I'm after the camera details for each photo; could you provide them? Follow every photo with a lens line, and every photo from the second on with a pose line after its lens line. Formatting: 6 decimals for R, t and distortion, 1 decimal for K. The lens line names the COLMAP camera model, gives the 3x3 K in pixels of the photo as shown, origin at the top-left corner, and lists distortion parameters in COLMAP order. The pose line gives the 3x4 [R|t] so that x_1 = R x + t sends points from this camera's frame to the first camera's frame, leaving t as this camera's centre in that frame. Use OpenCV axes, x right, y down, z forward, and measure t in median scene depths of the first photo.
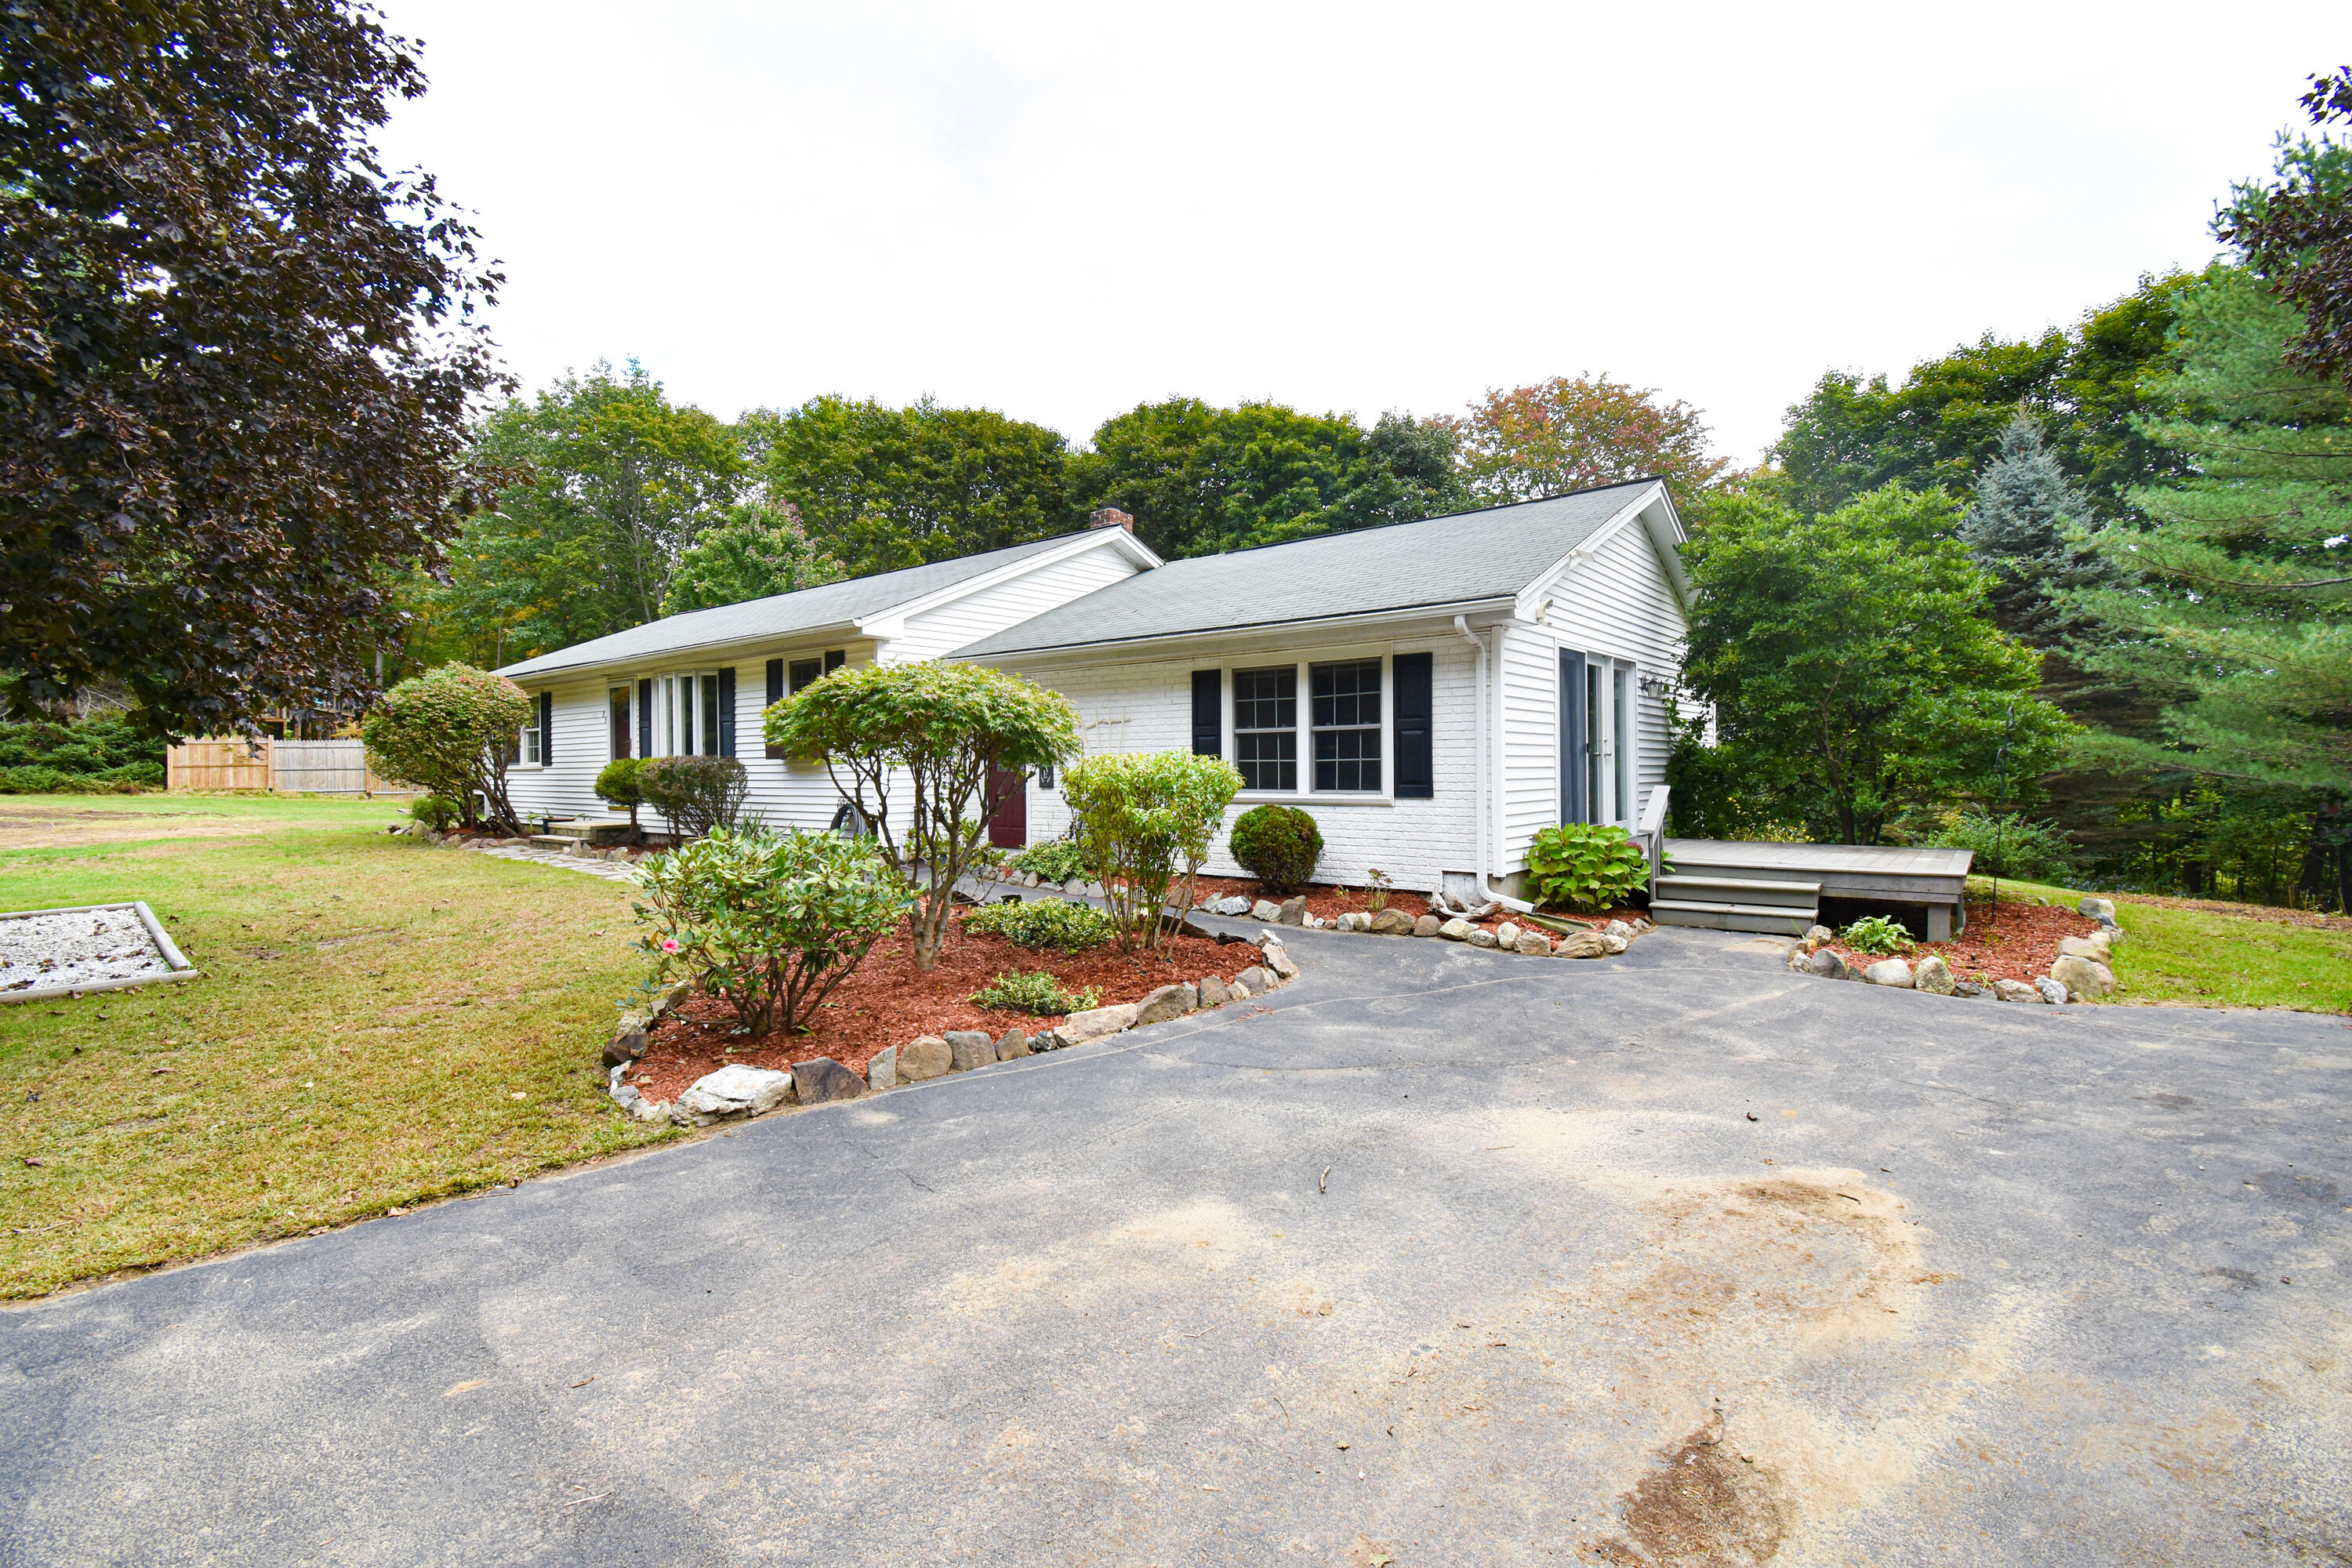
lens RADIAL K [[1042.6, 0, 1183.2], [0, 1042.6, 772.0], [0, 0, 1]] dist [0.014887, -0.023192]
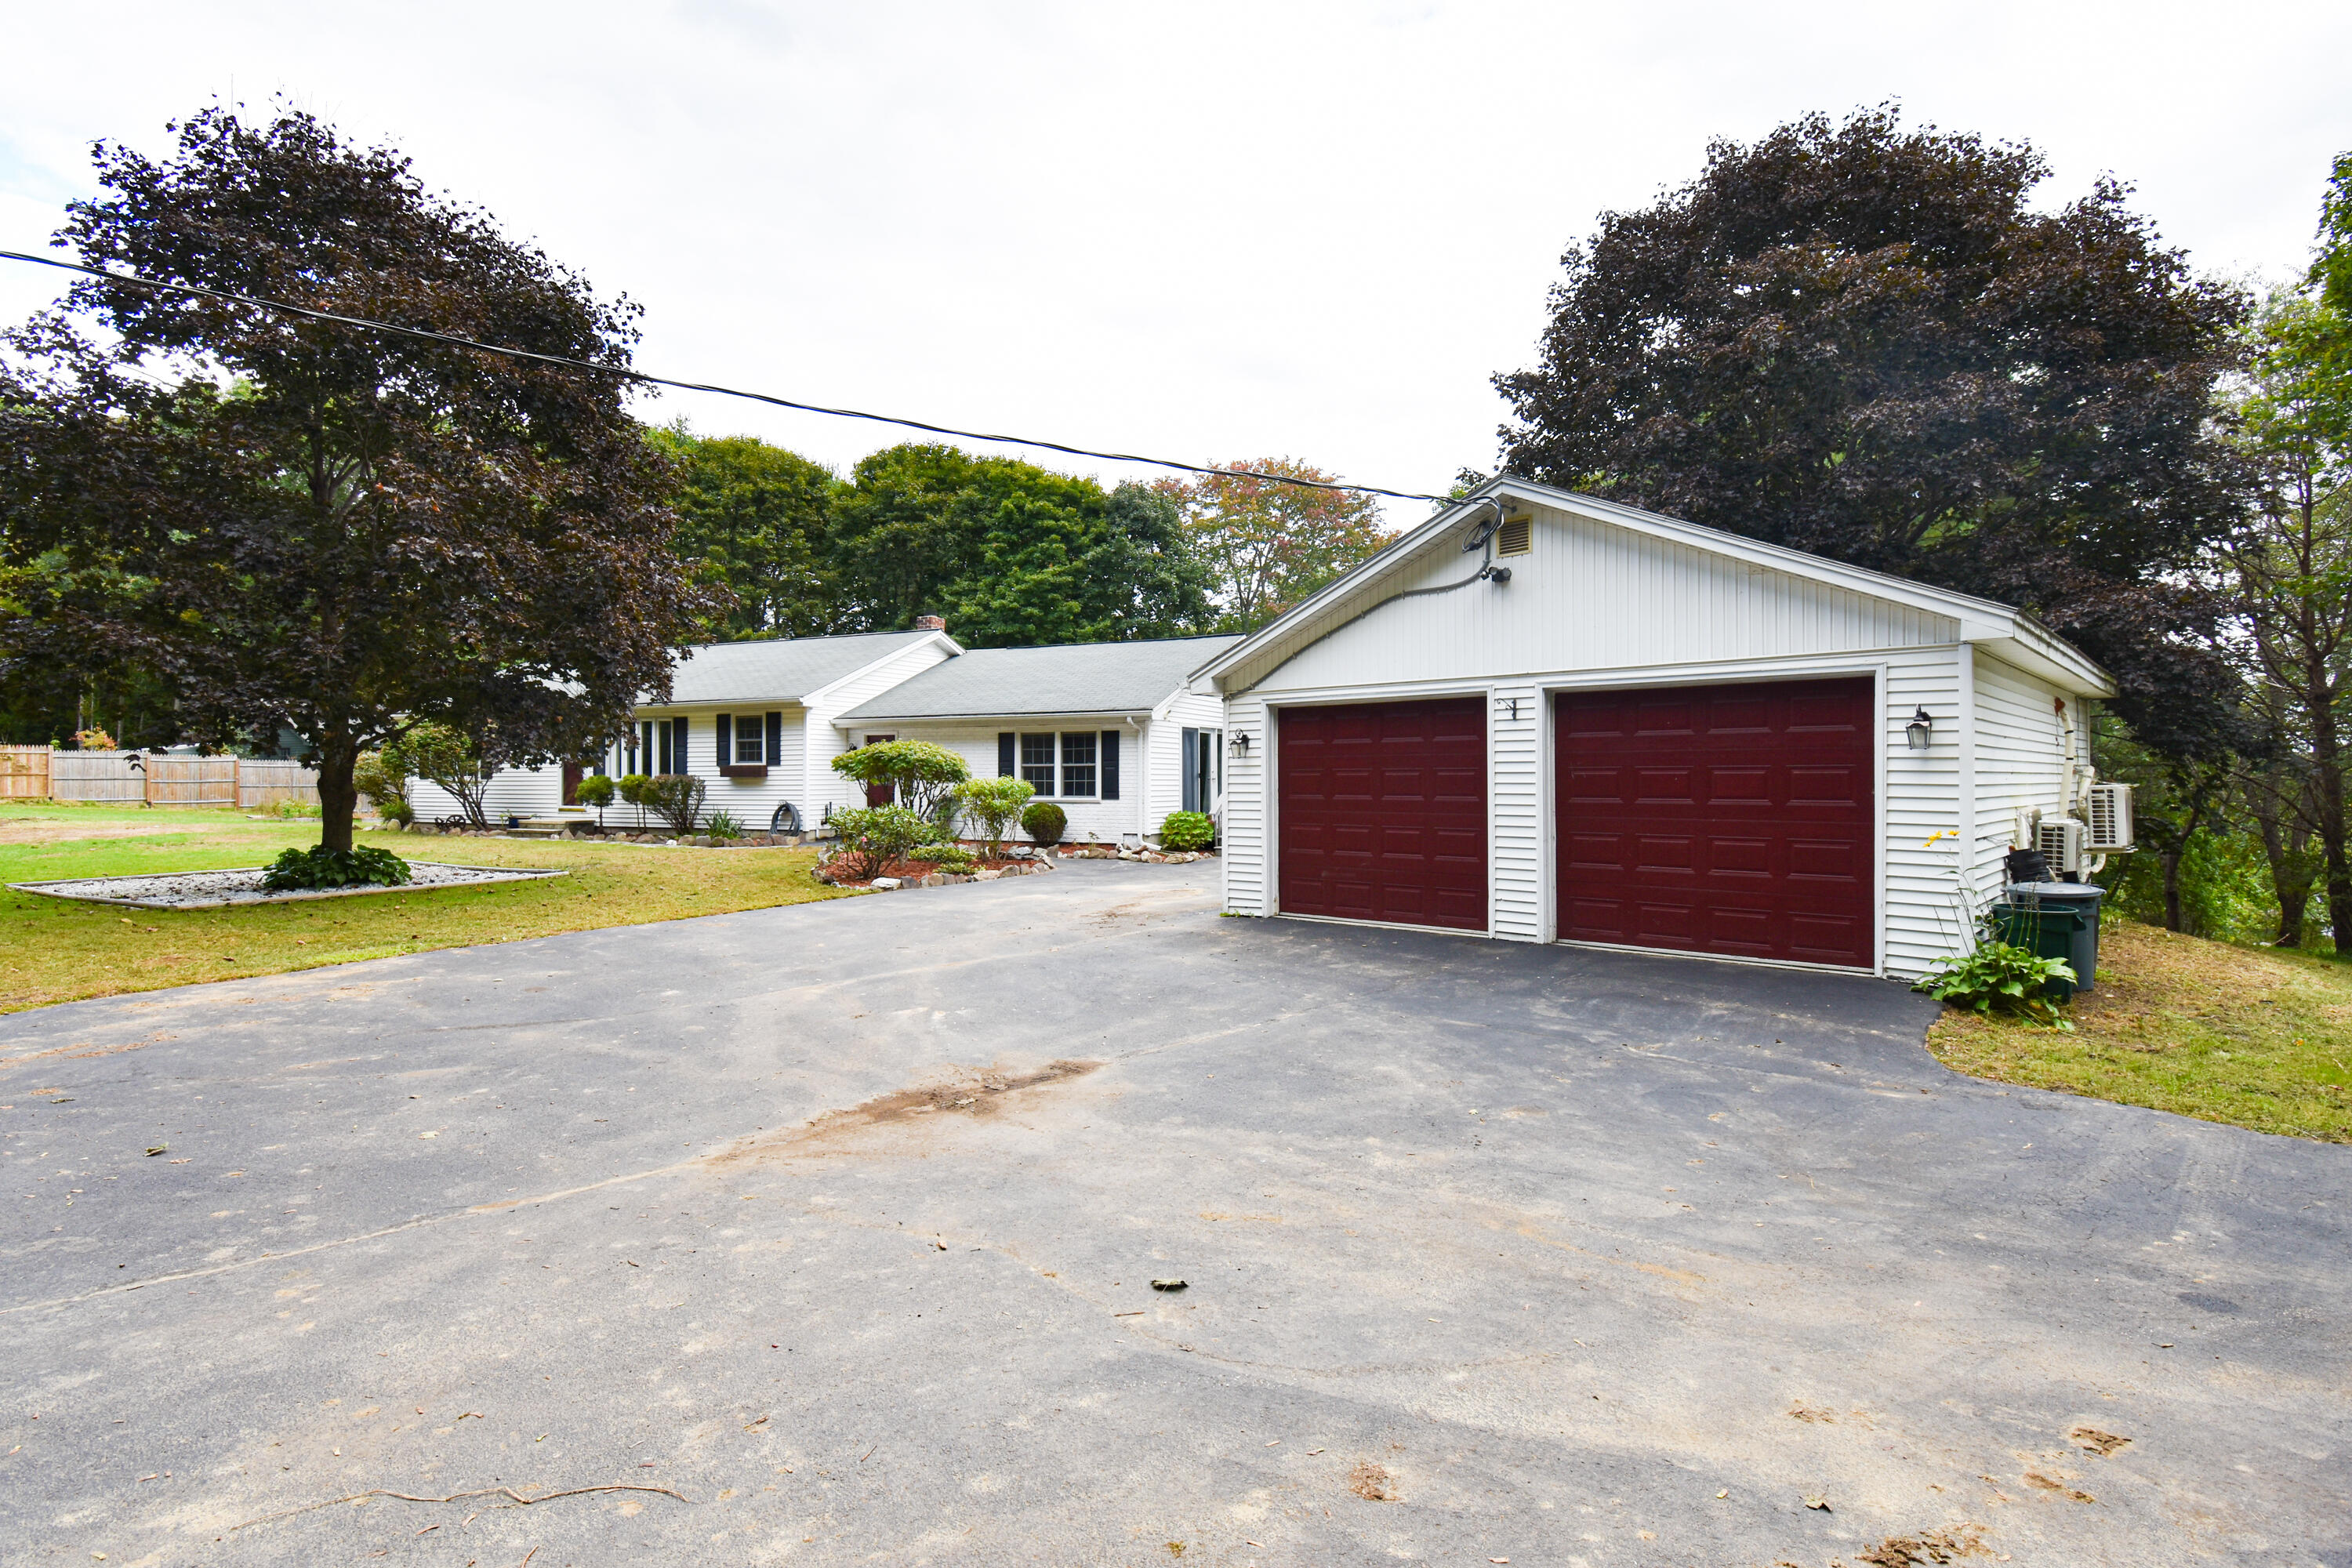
lens RADIAL K [[1167.0, 0, 1176.0], [0, 1167.0, 784.0], [0, 0, 1]] dist [0.003678, 0.000122]
pose [[0.974374, 0.007236, 0.224817, -0.140768], [-0.006385, 0.999969, -0.004512, 0.002875], [-0.224843, 0.002961, 0.974390, -1.038528]]
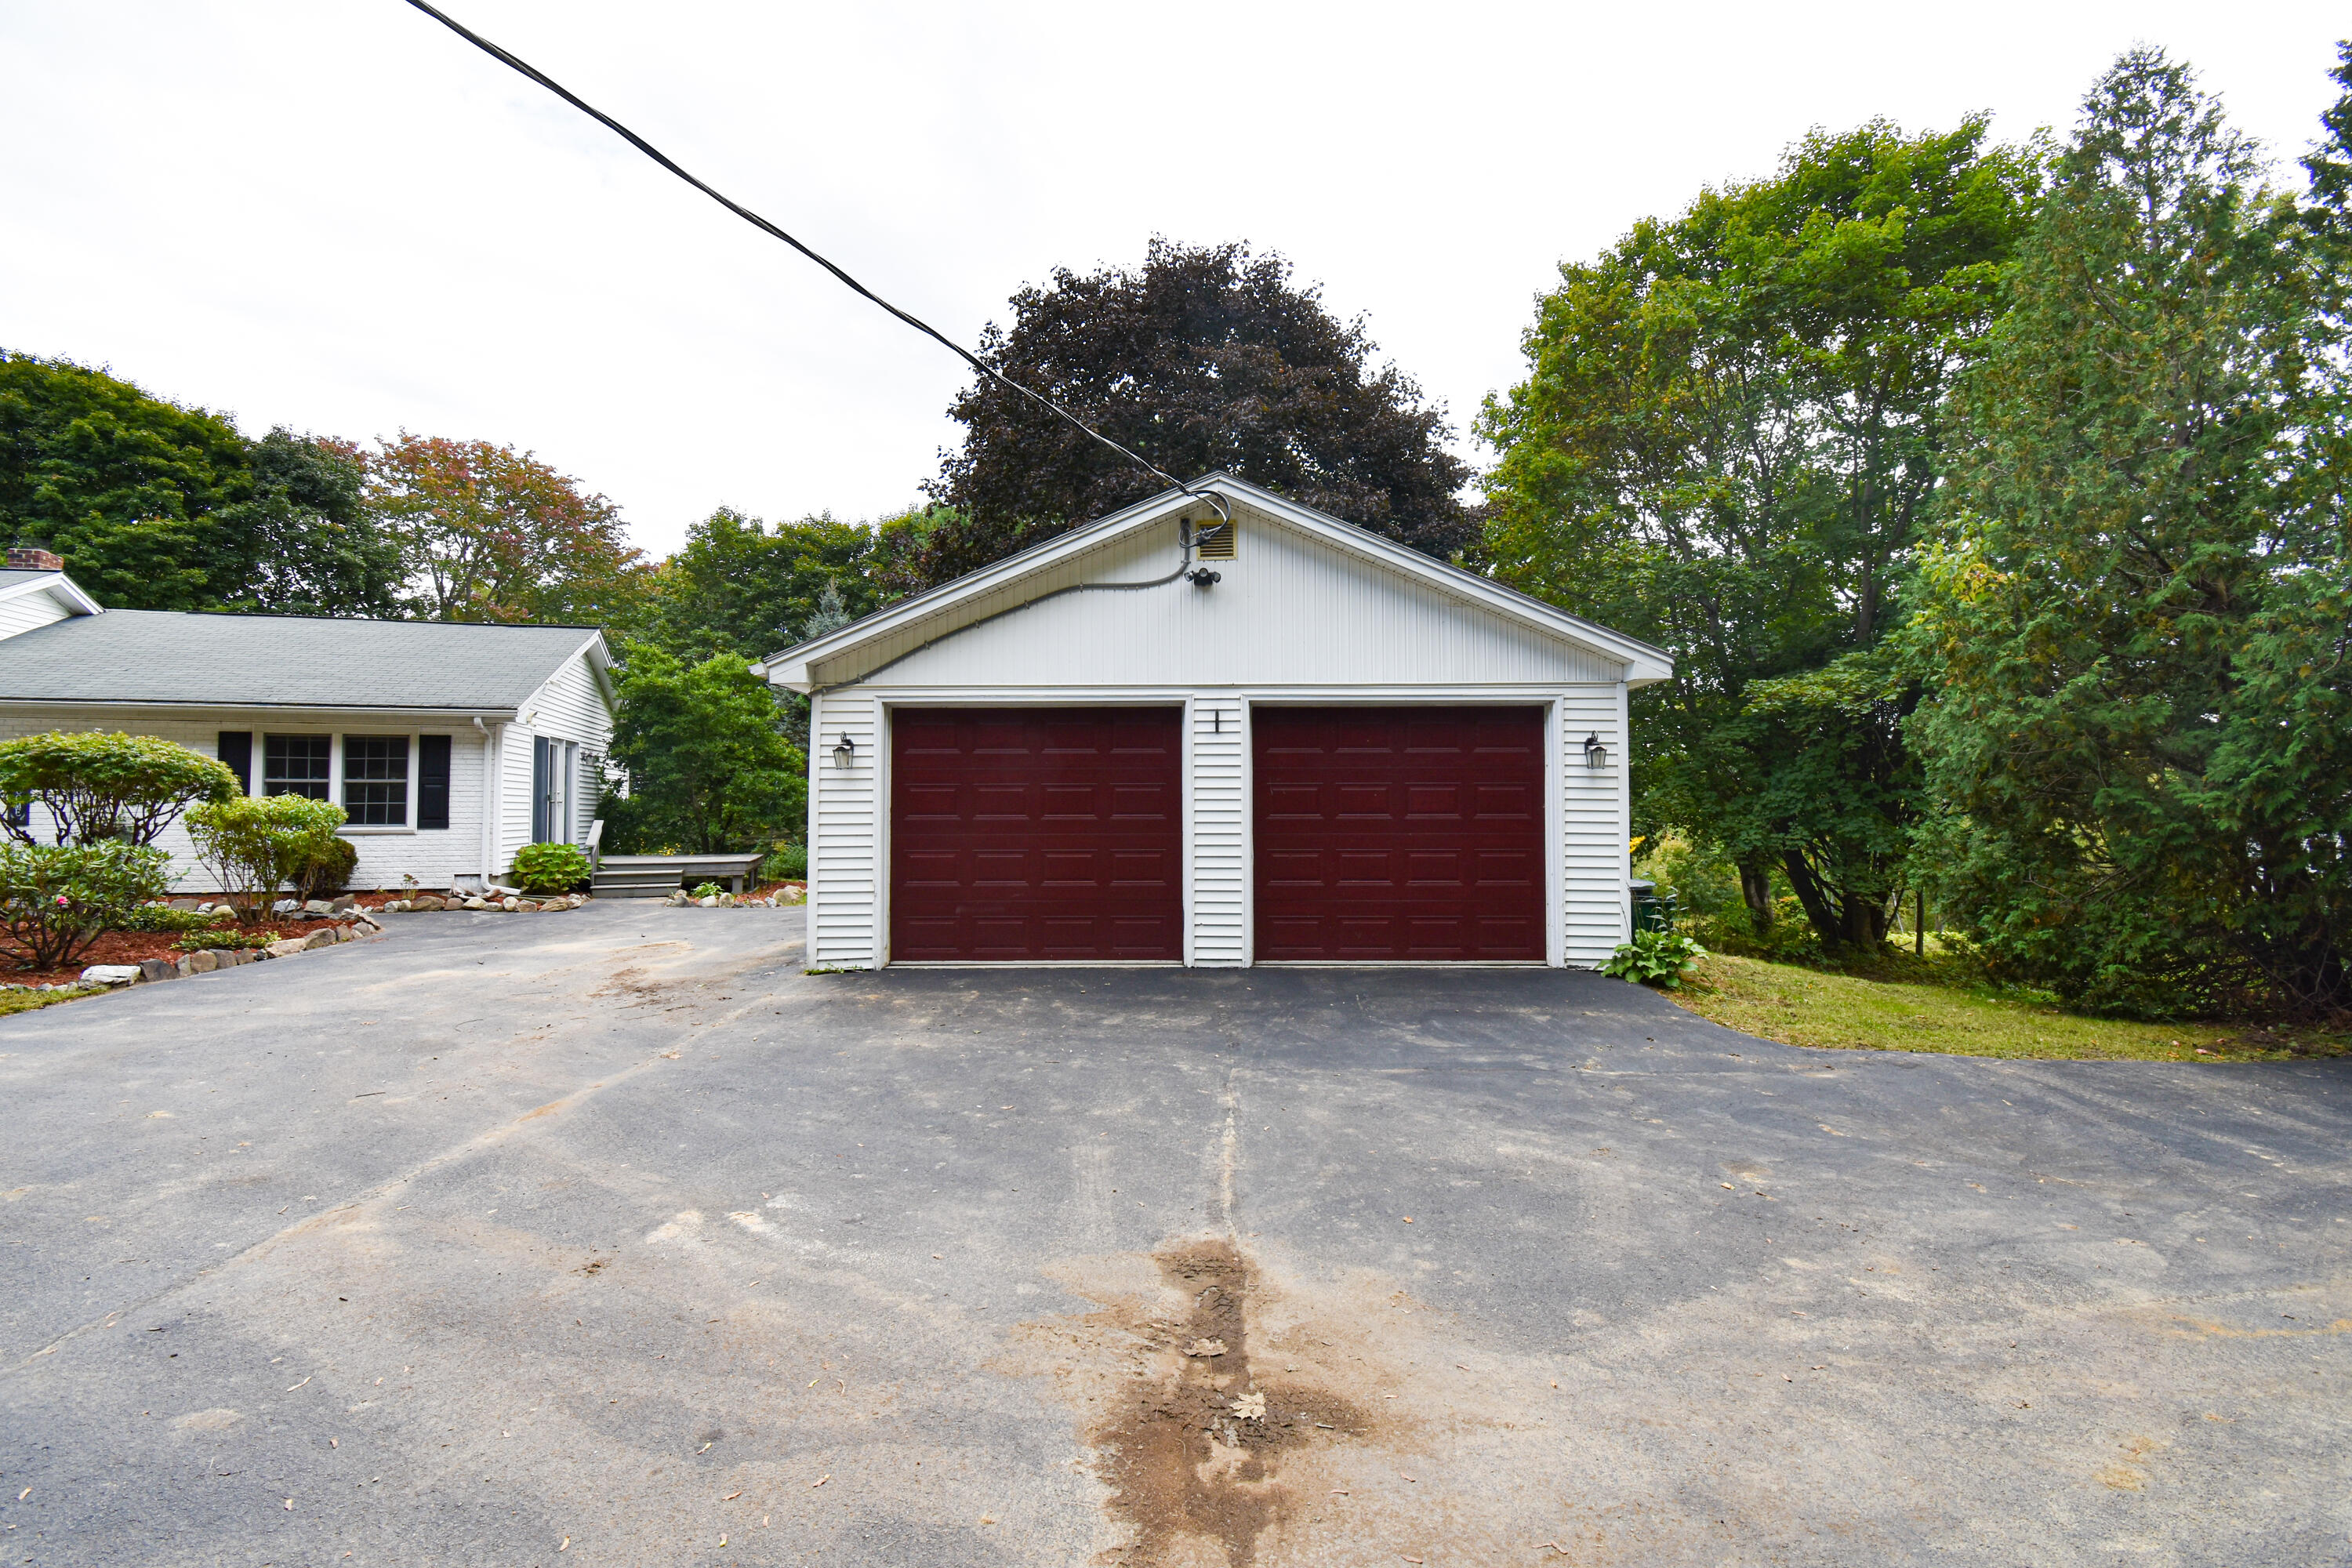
lens RADIAL K [[1042.6, 0, 1183.2], [0, 1042.6, 772.0], [0, 0, 1]] dist [0.014887, -0.023192]
pose [[0.571009, 0.036933, 0.820113, -0.325686], [0.001814, 0.998928, -0.046249, 0.011890], [-0.820942, 0.027896, 0.570330, -0.620714]]
